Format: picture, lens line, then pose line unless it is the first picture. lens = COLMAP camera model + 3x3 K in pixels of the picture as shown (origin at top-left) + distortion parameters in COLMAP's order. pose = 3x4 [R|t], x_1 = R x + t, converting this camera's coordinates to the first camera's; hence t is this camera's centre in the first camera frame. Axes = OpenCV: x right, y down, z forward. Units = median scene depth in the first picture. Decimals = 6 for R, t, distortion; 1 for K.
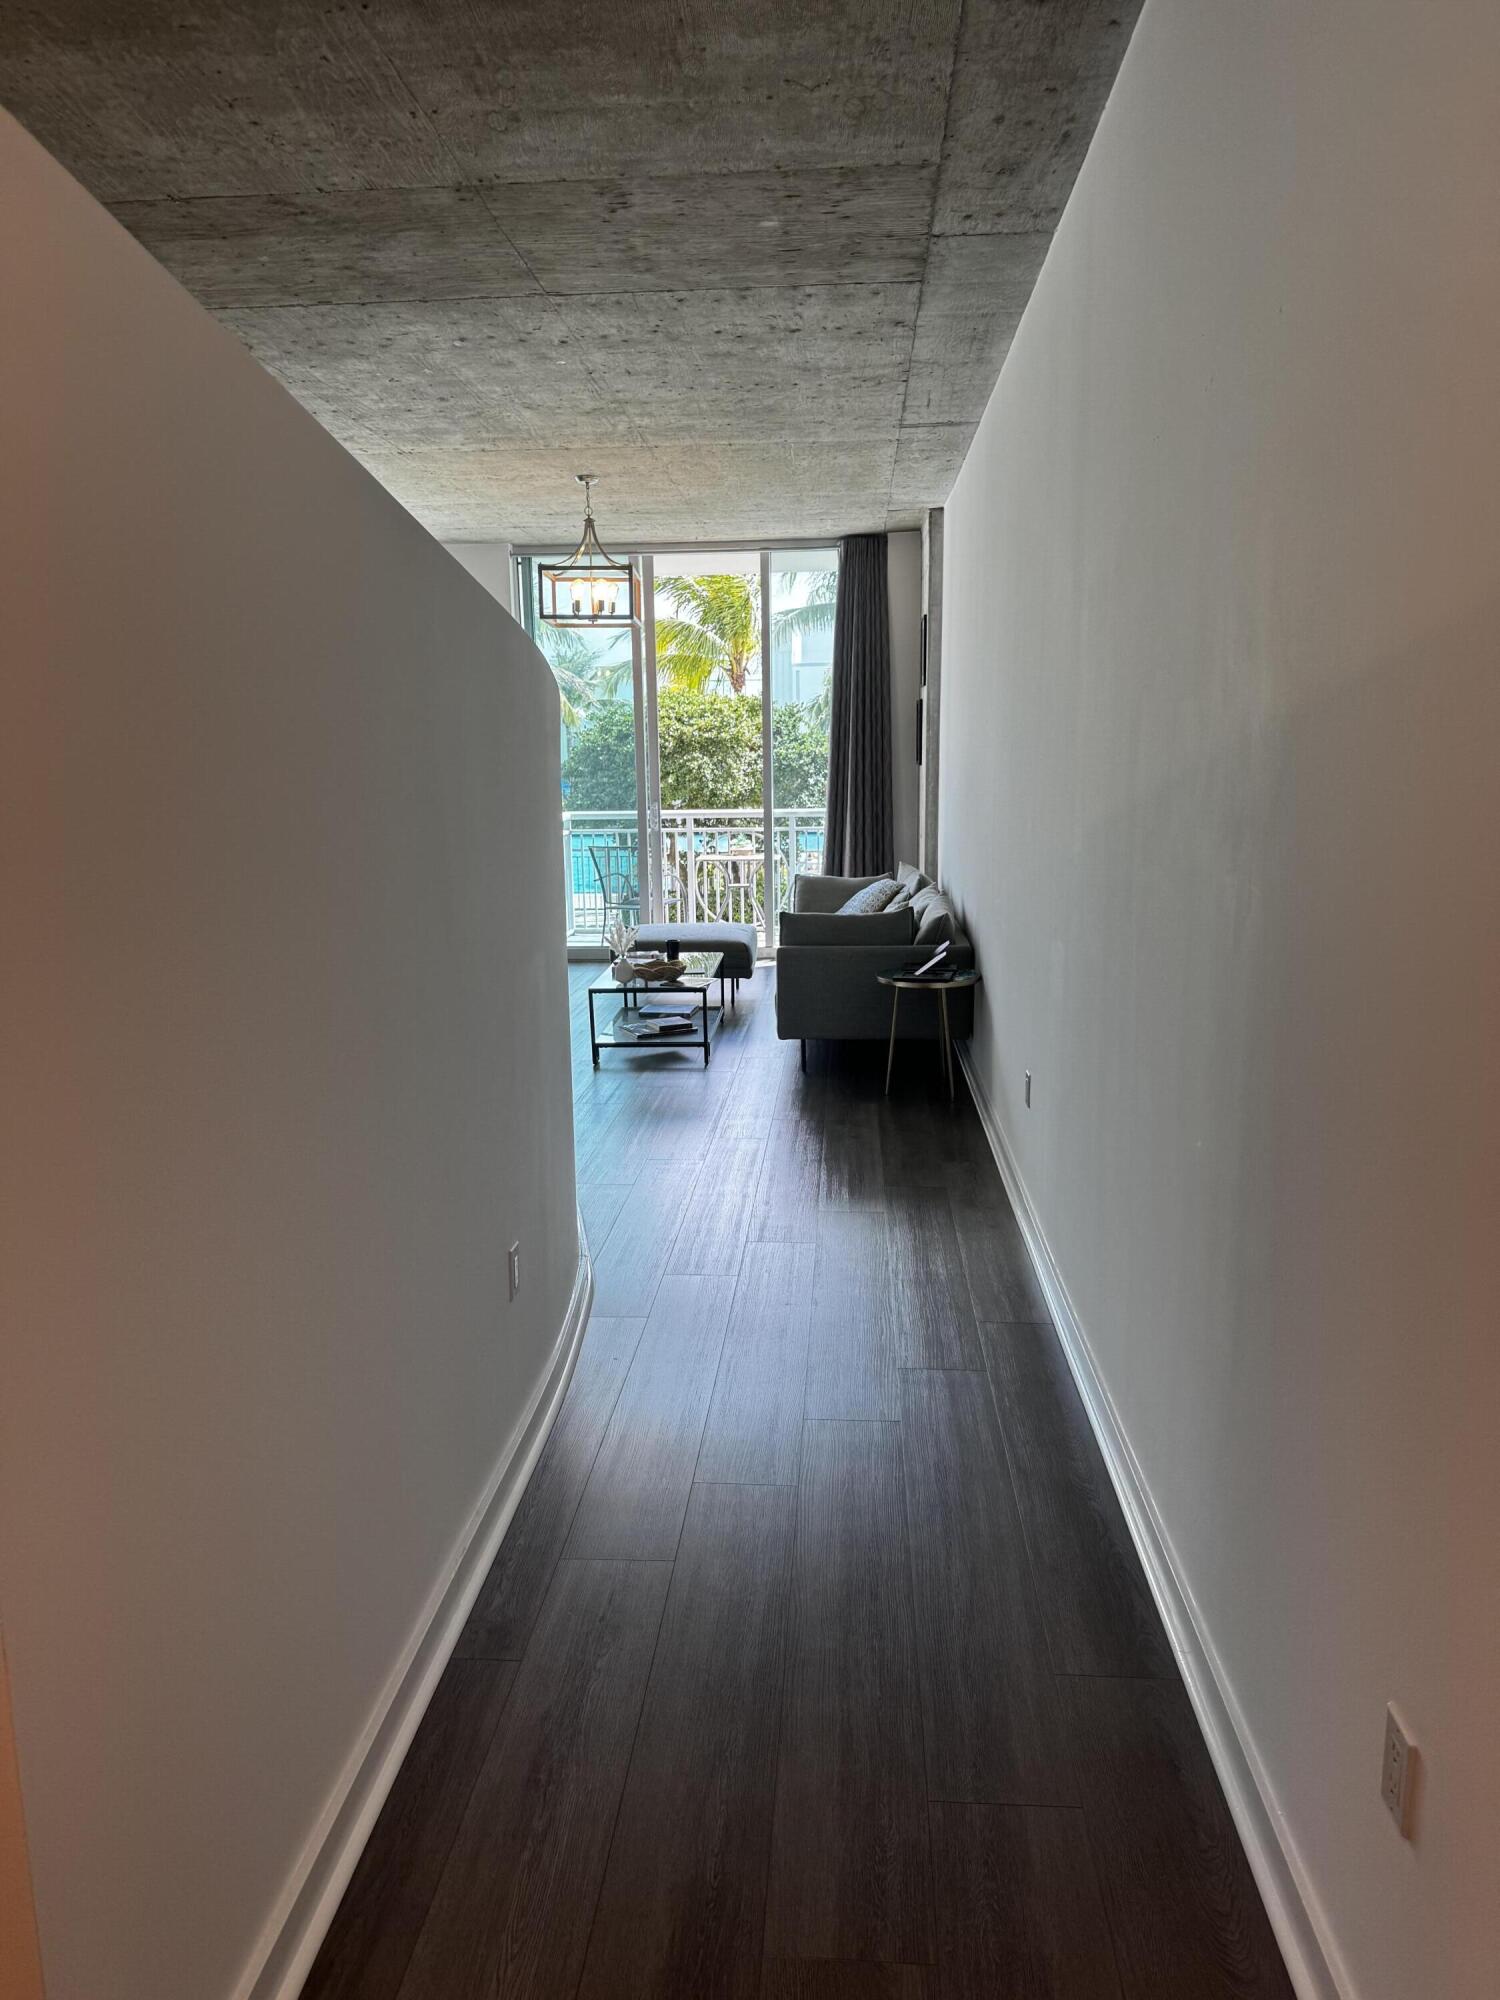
lens RADIAL K [[1411.7, 0, 740.8], [0, 1411.7, 1004.1], [0, 0, 1]] dist [0.058230, -0.068443]
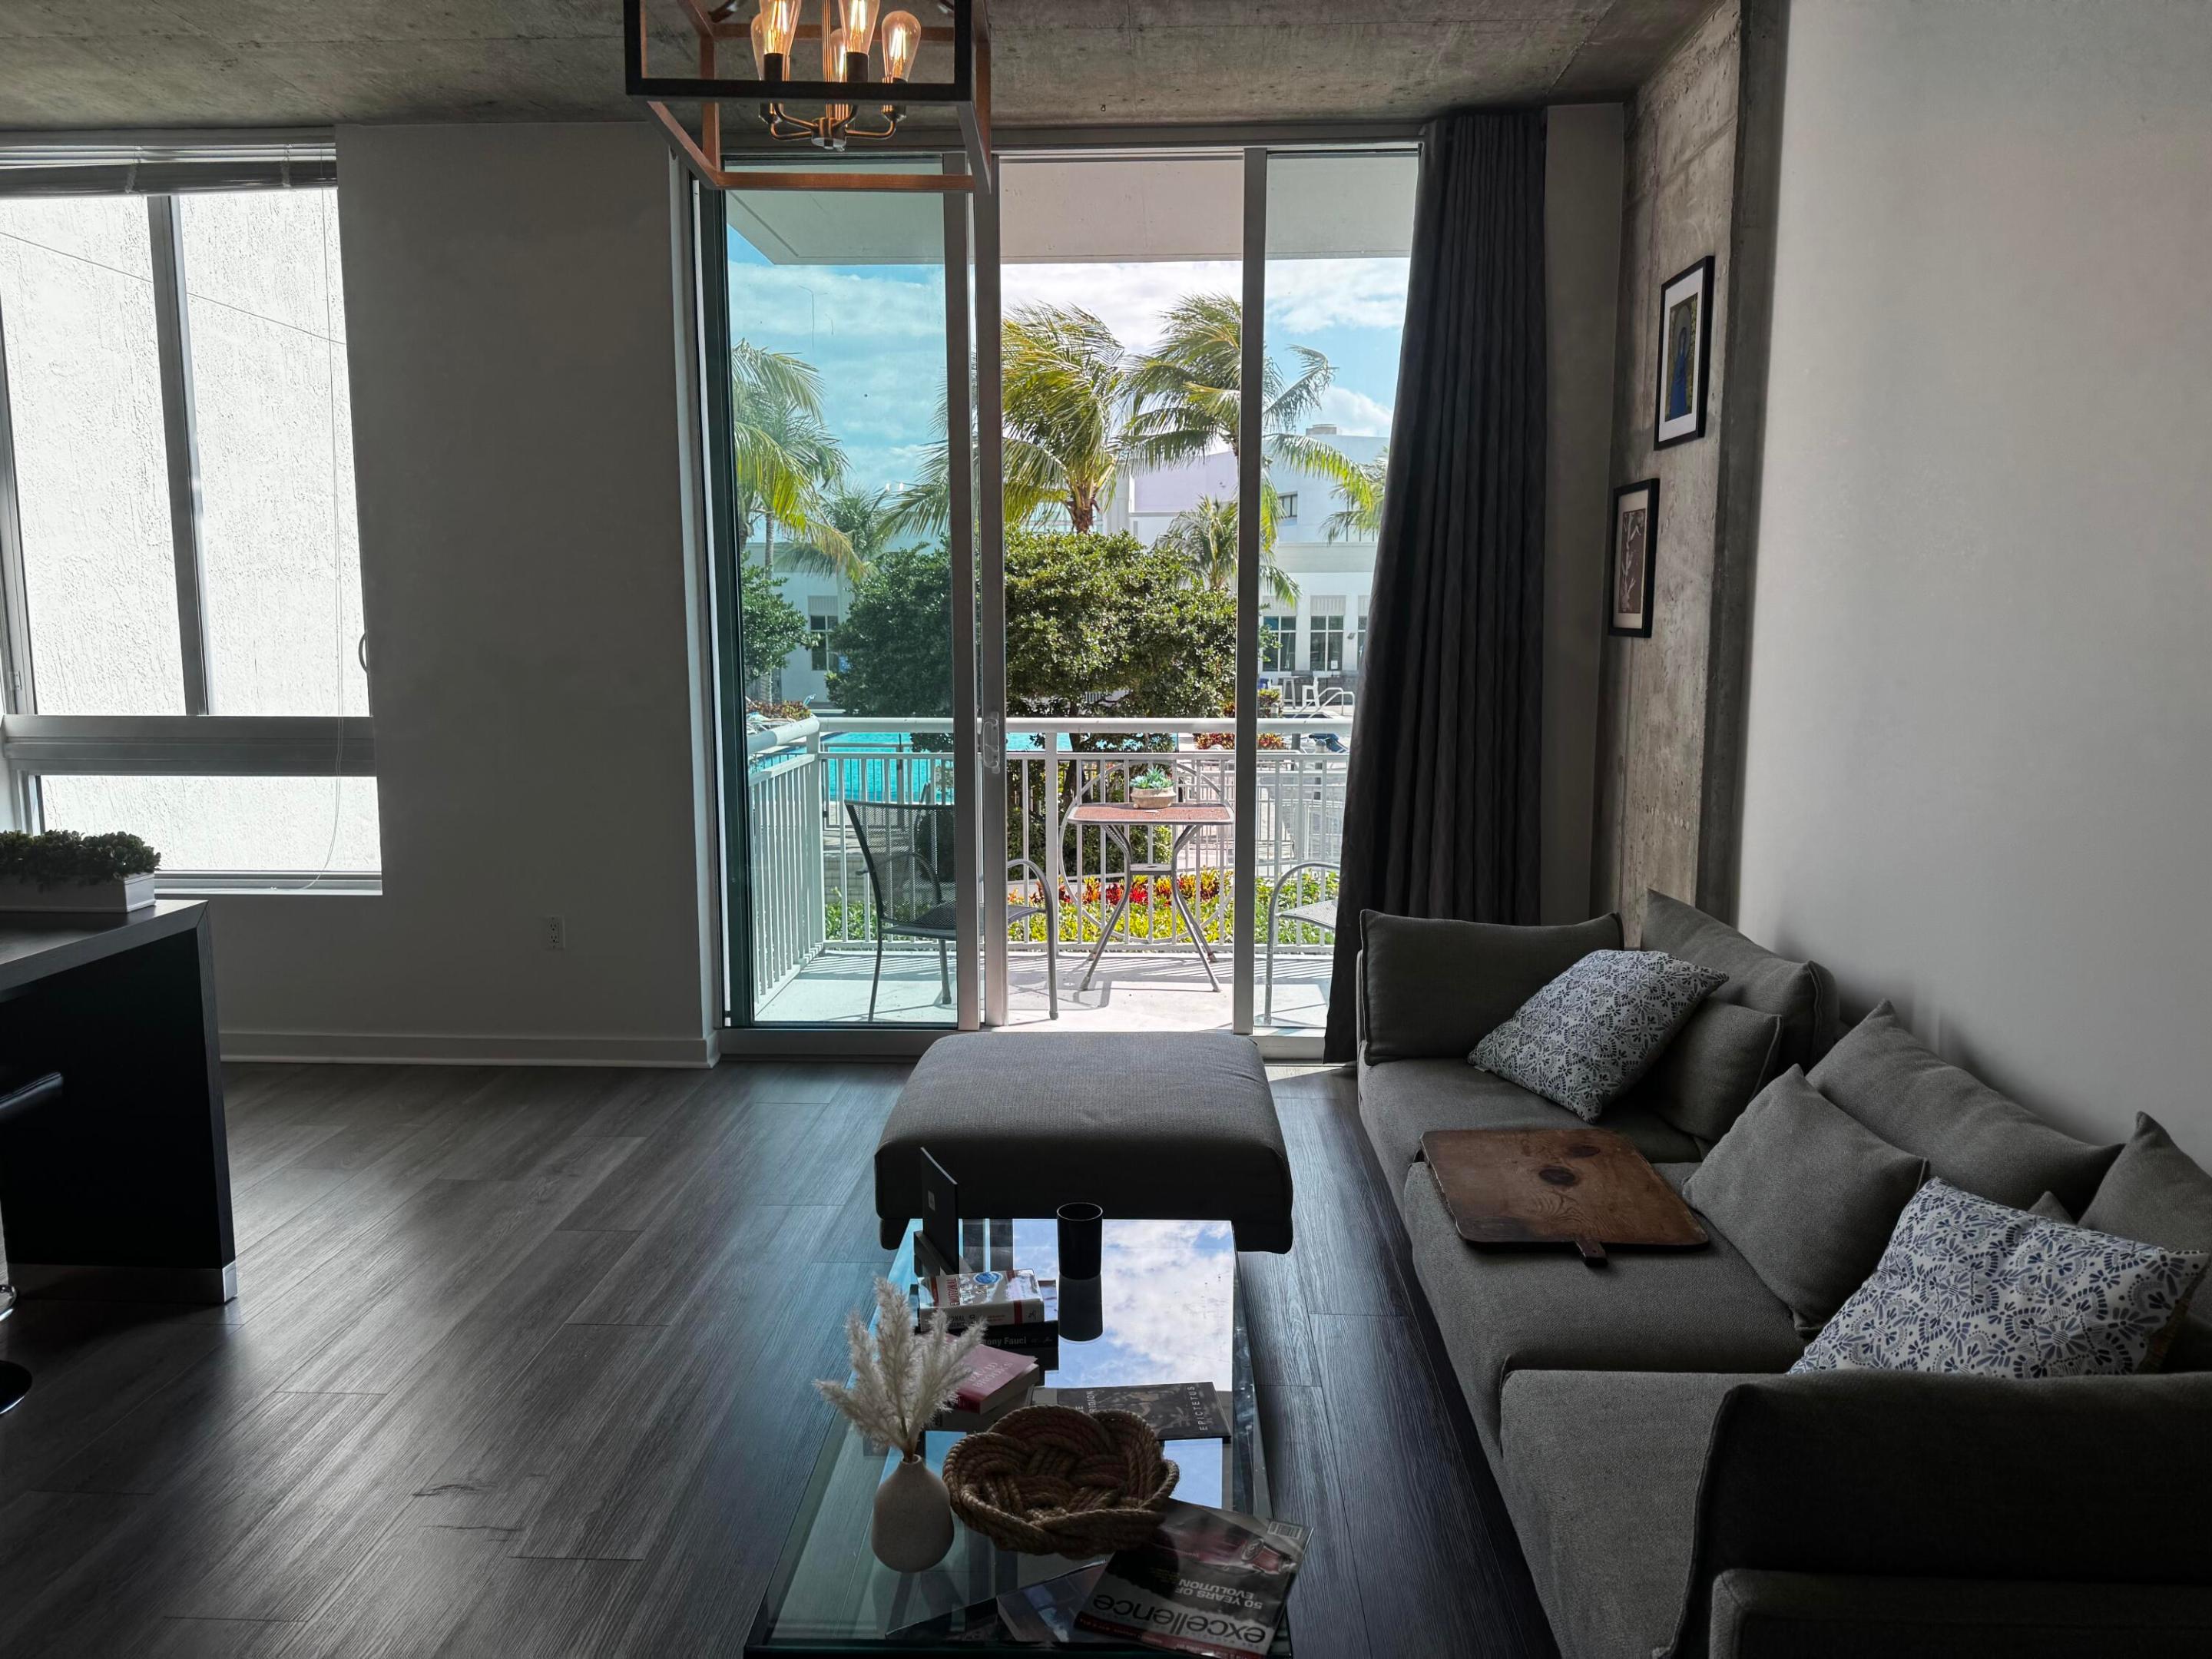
lens RADIAL K [[1561.4, 0, 1099.8], [0, 1561.4, 816.2], [0, 0, 1]] dist [0.058230, -0.068443]
pose [[0.999567, 0.000347, 0.029427, -0.021313], [0.001140, 0.998722, -0.050527, -0.041983], [-0.029407, 0.050539, 0.998289, 0.248995]]
